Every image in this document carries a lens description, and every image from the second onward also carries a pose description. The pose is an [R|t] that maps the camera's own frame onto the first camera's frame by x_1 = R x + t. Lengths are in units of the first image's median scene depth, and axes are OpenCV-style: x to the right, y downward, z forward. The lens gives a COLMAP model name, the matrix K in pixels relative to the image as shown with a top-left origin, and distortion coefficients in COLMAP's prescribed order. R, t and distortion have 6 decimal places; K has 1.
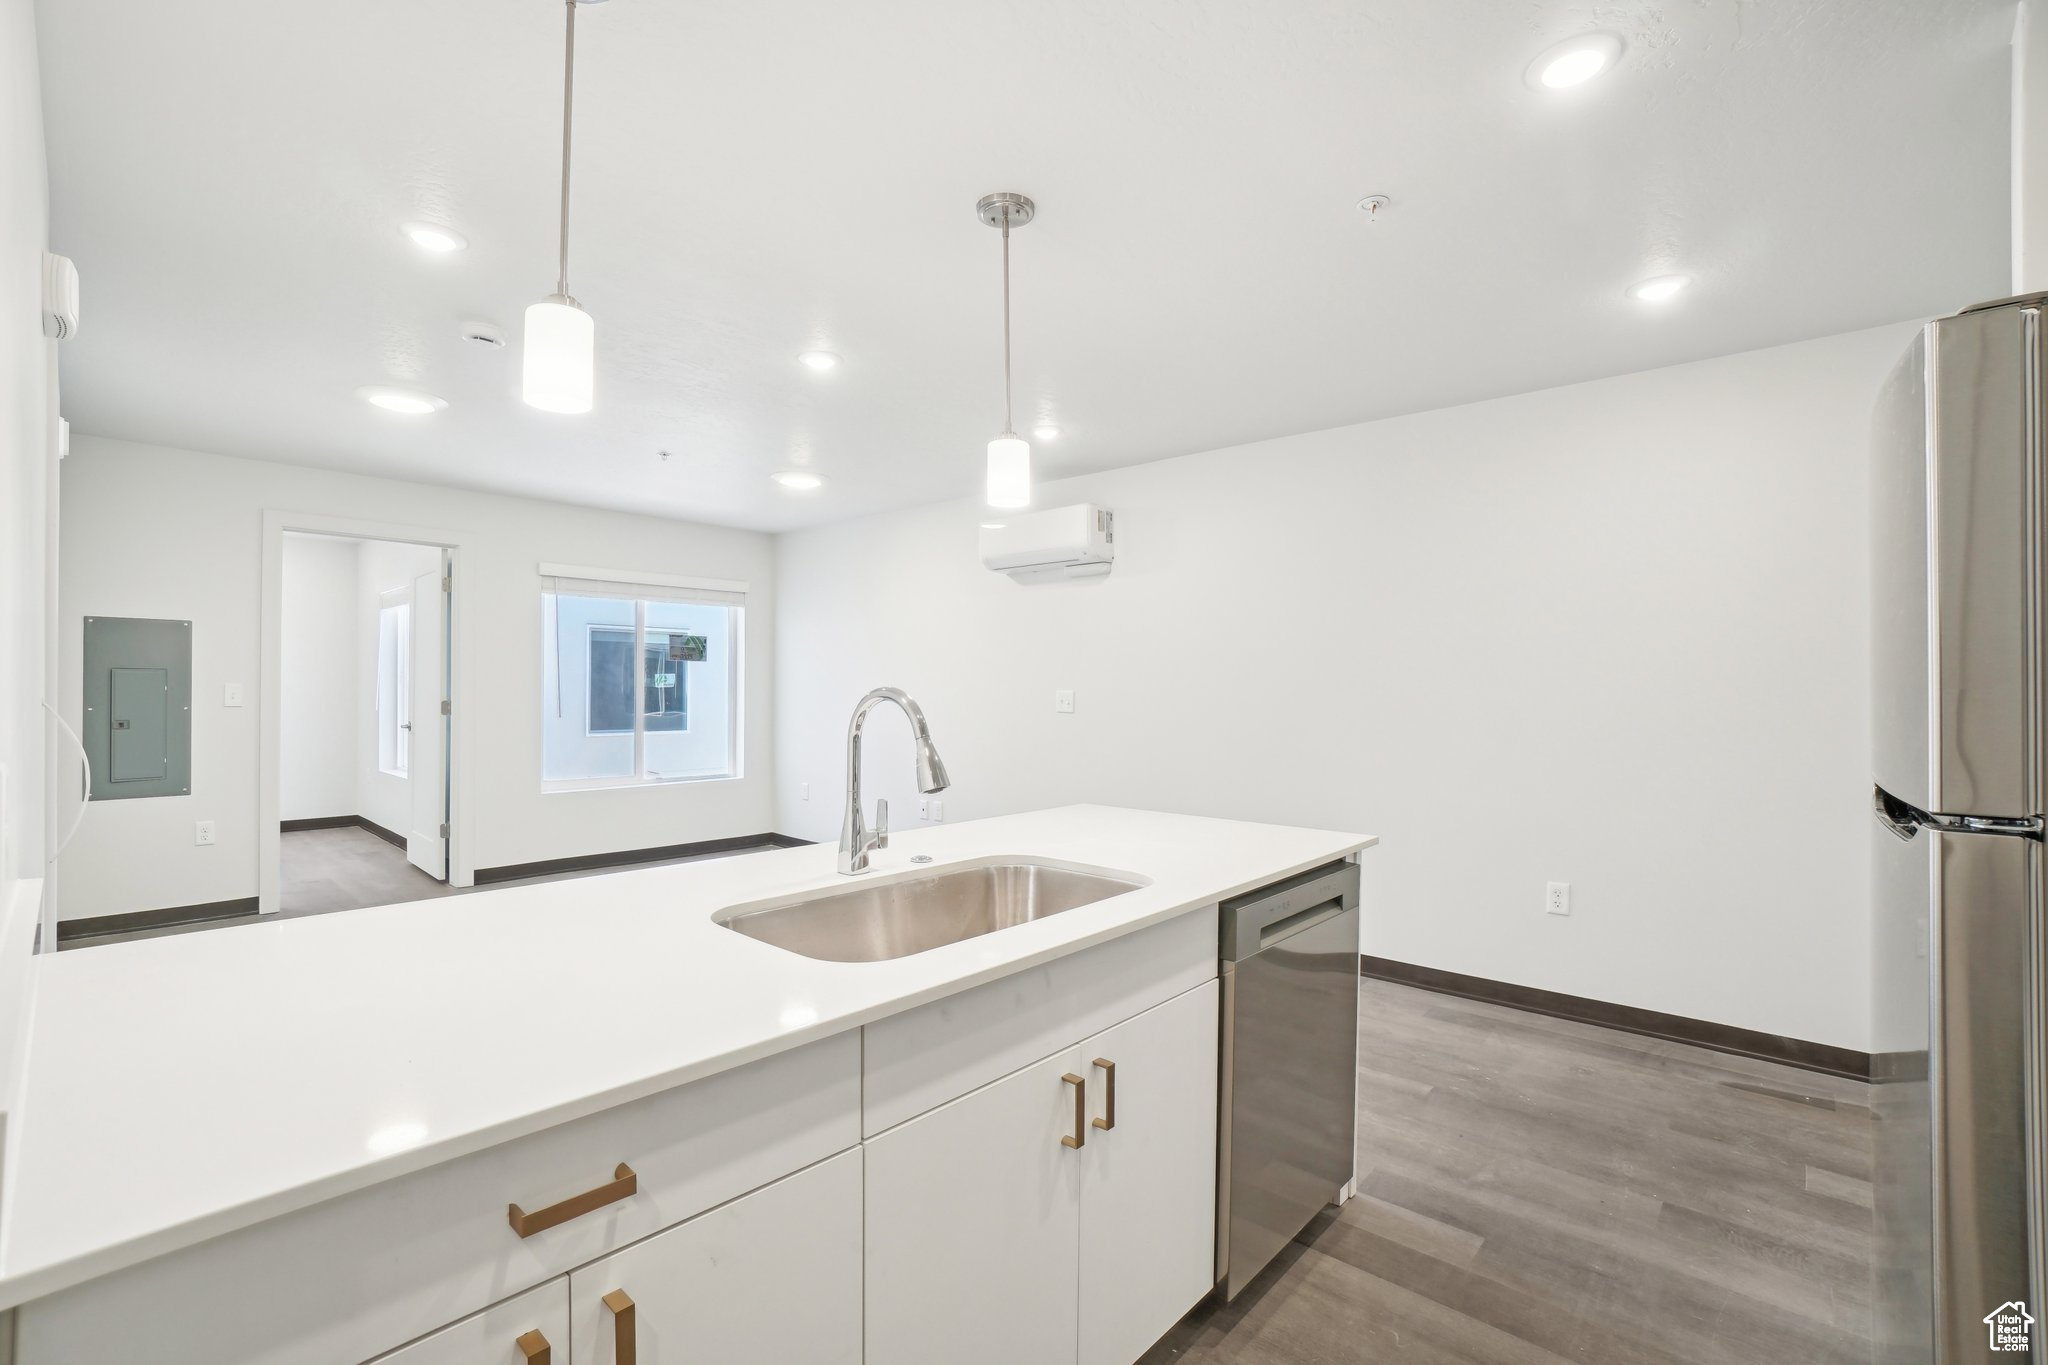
lens RADIAL K [[899.9, 0, 1031.6], [0, 899.9, 694.4], [0, 0, 1]] dist [-0.095142, 0.035717]
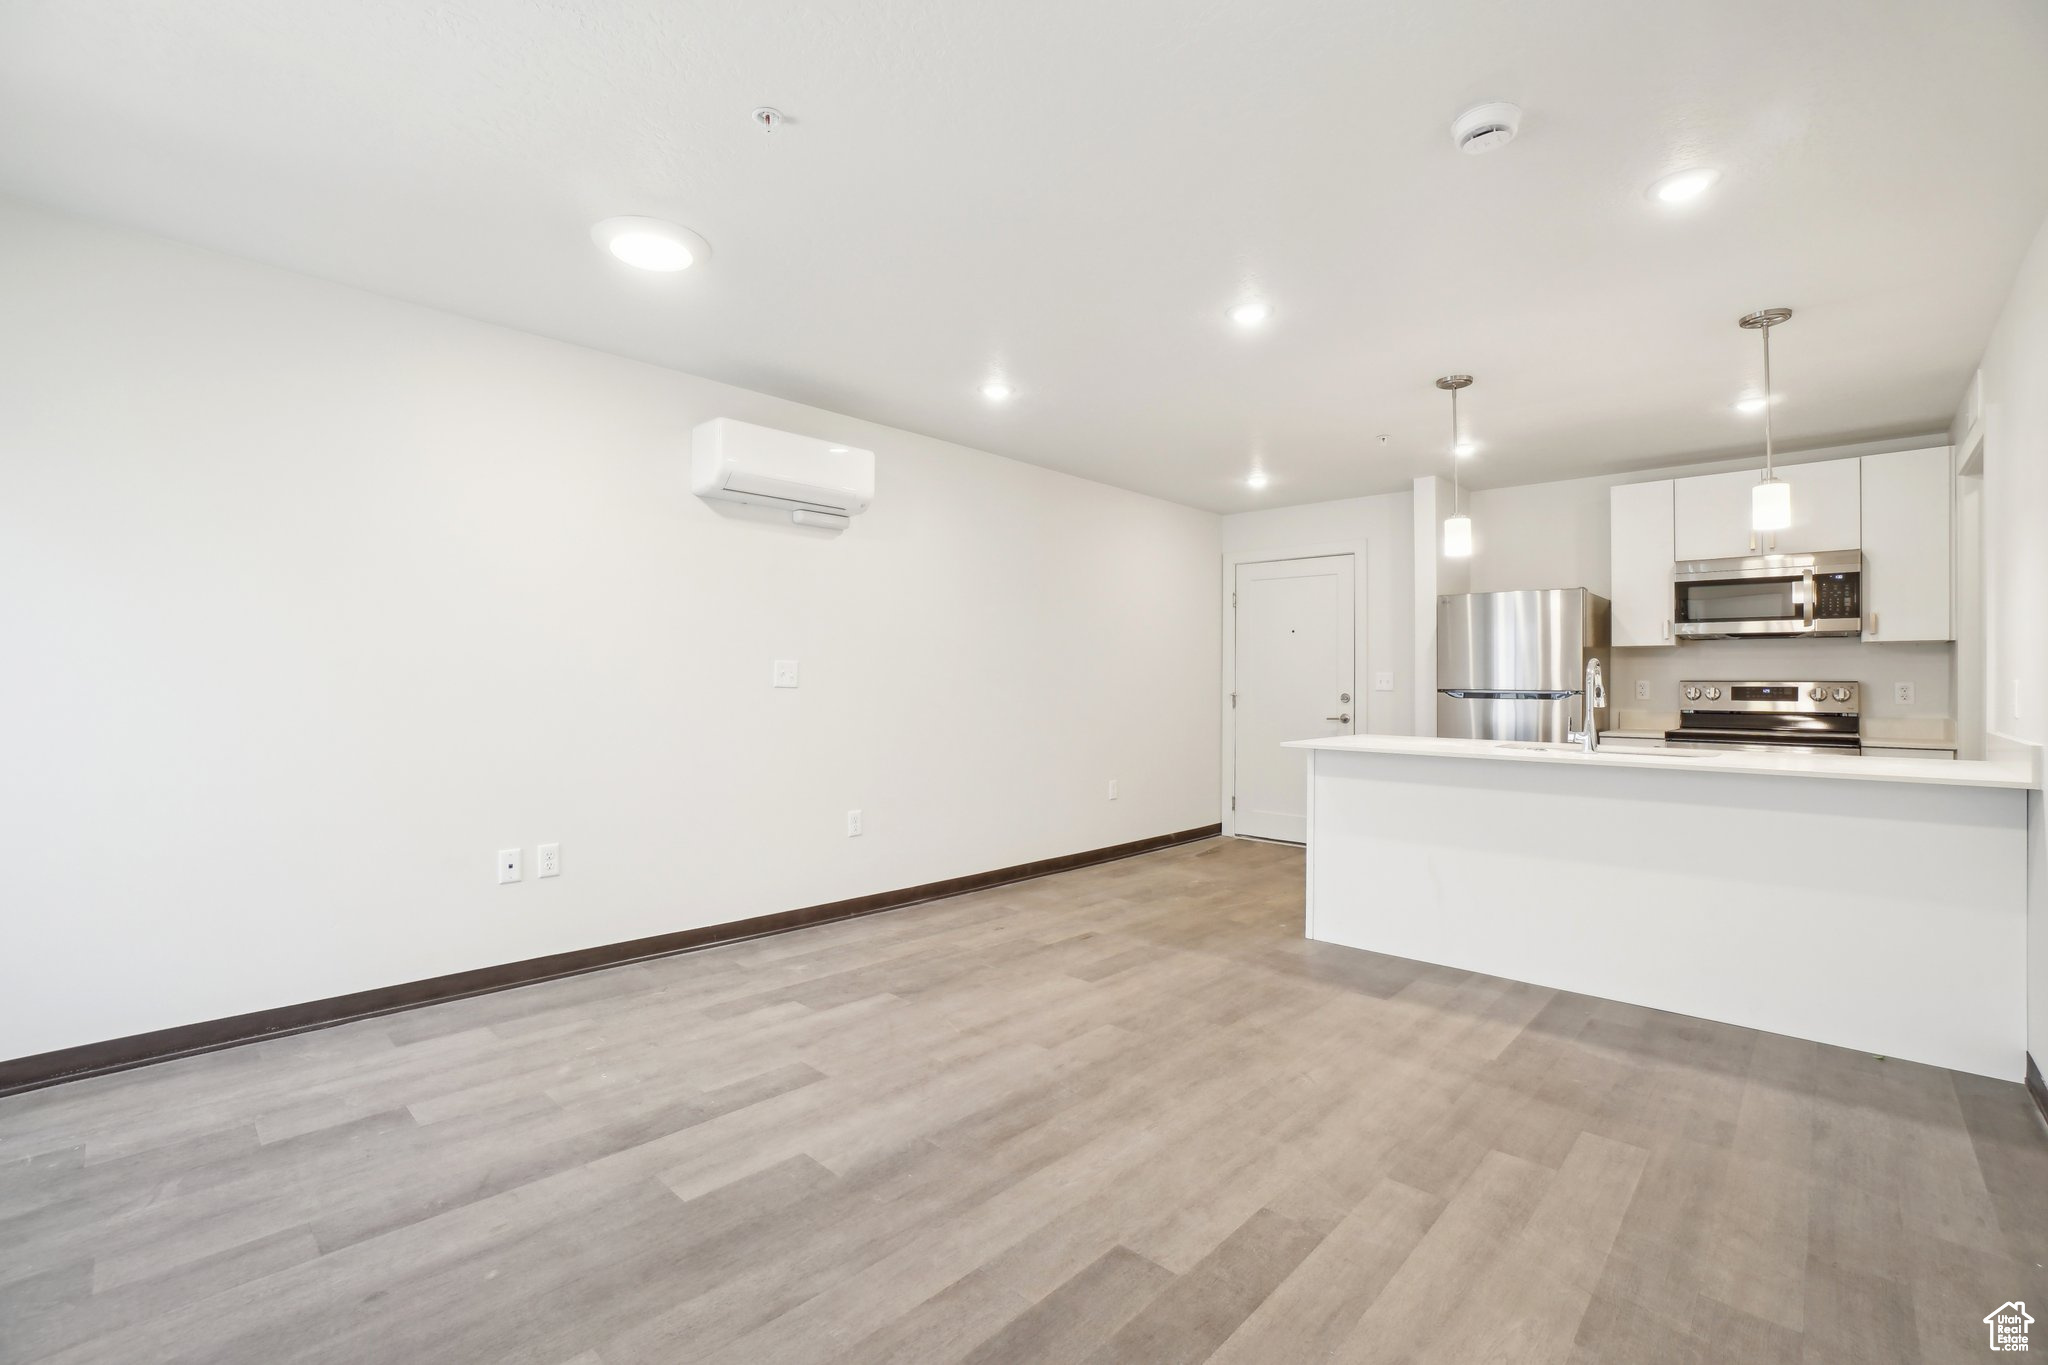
lens RADIAL K [[905.3, 0, 999.2], [0, 905.3, 667.0], [0, 0, 1]] dist [-0.063990, 0.027185]
pose [[0.050554, 0.005951, 0.998704, -0.715537], [-0.005317, 0.999970, -0.005689, 0.004699], [-0.998707, -0.005022, 0.050585, 0.715041]]
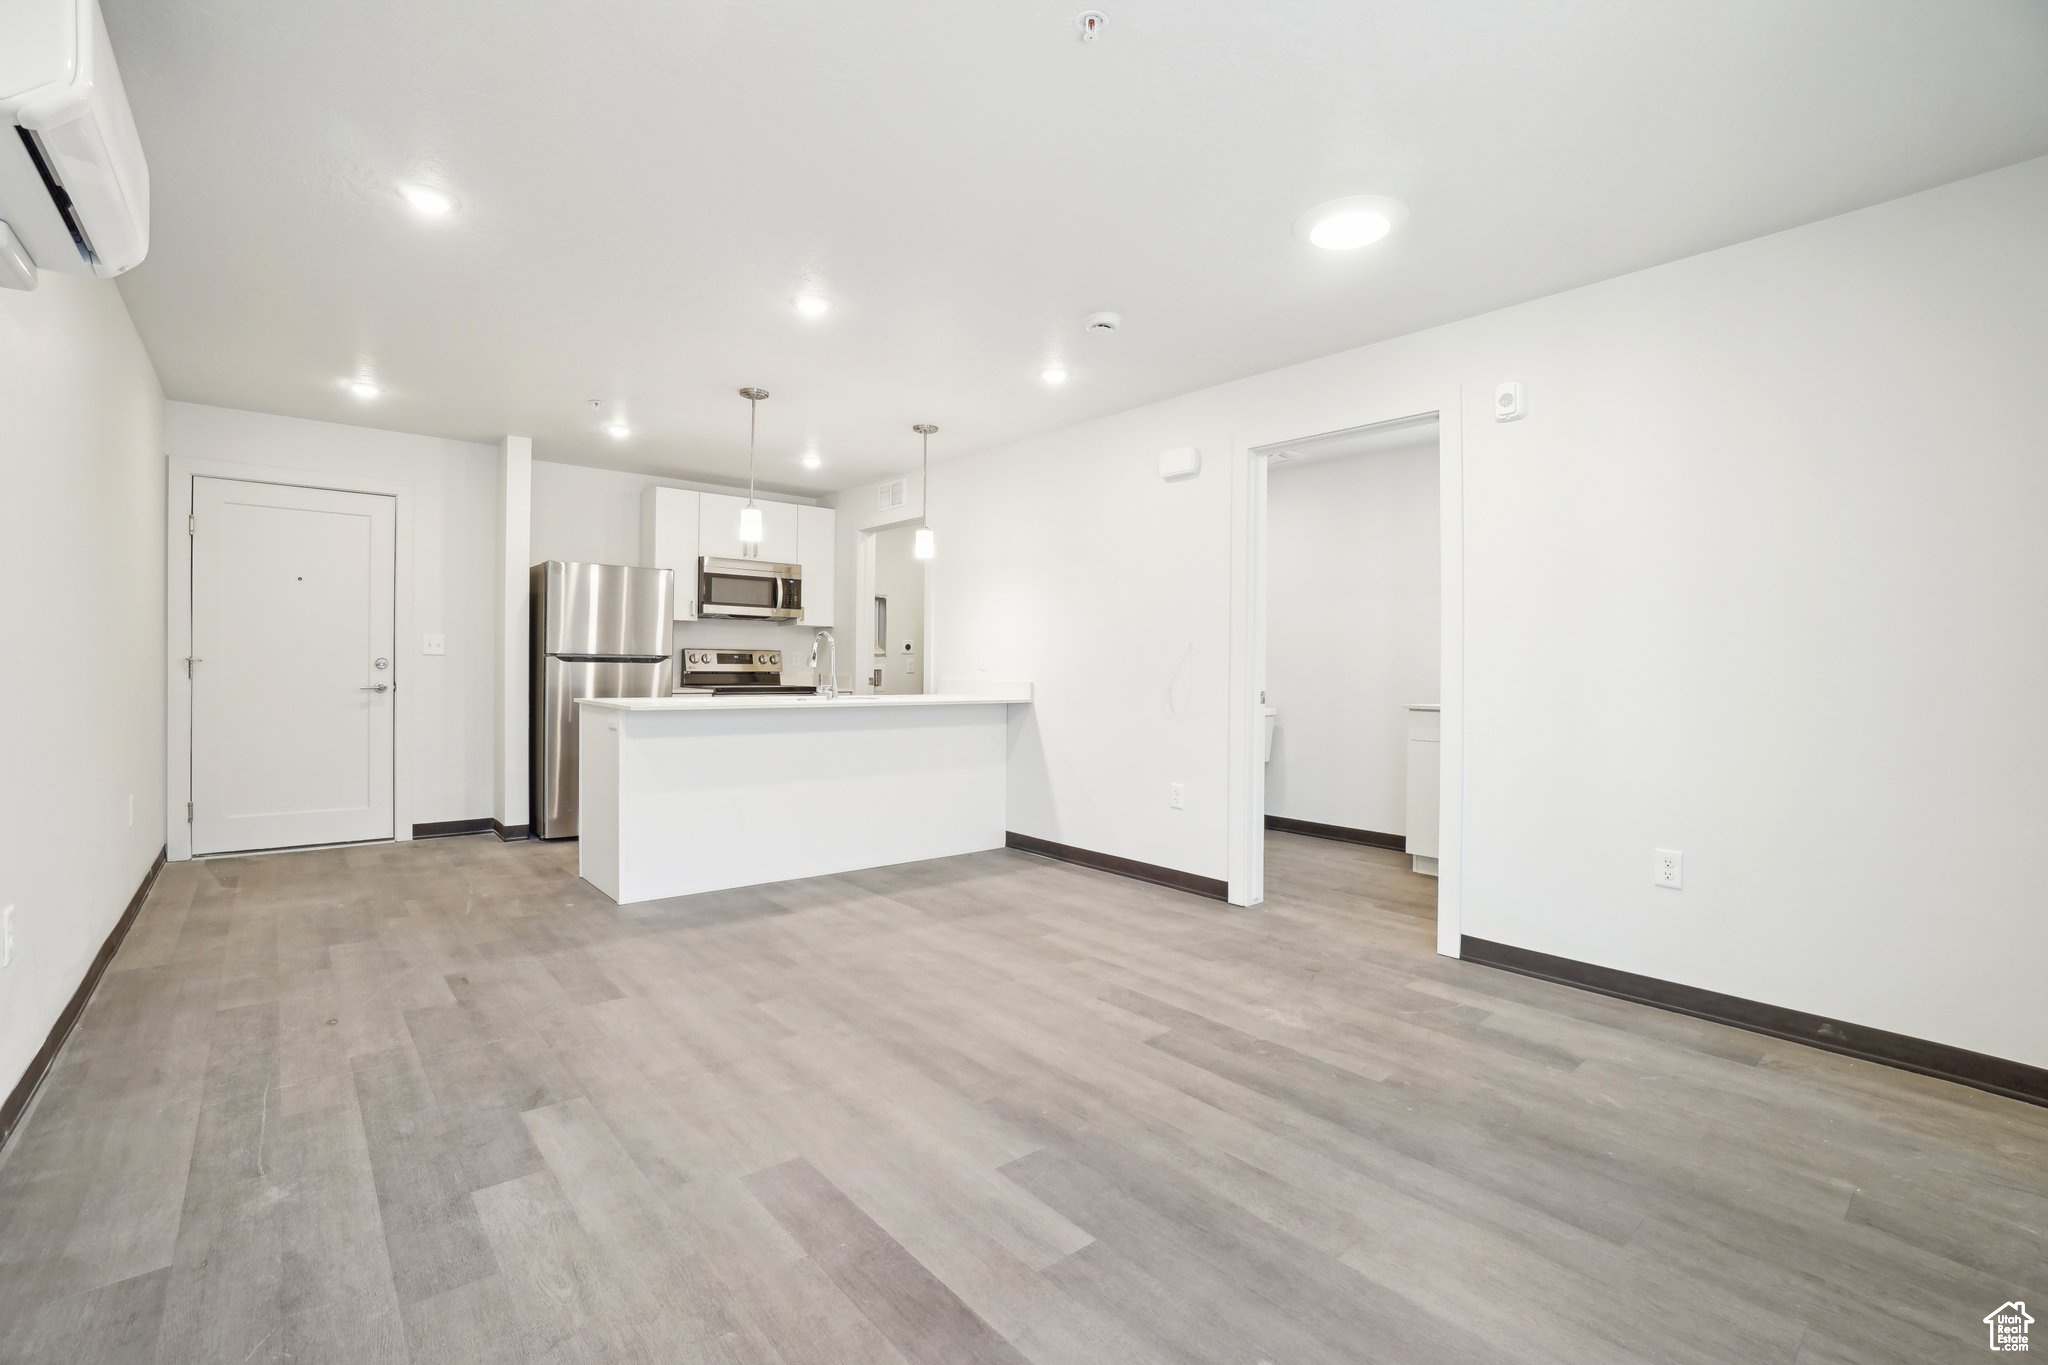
lens RADIAL K [[905.3, 0, 999.2], [0, 905.3, 667.0], [0, 0, 1]] dist [-0.063990, 0.027185]
pose [[-0.987016, -0.021960, 0.159112, -0.368738], [-0.021736, 0.999759, 0.003148, 0.021790], [-0.159142, -0.000352, -0.987256, 1.175106]]
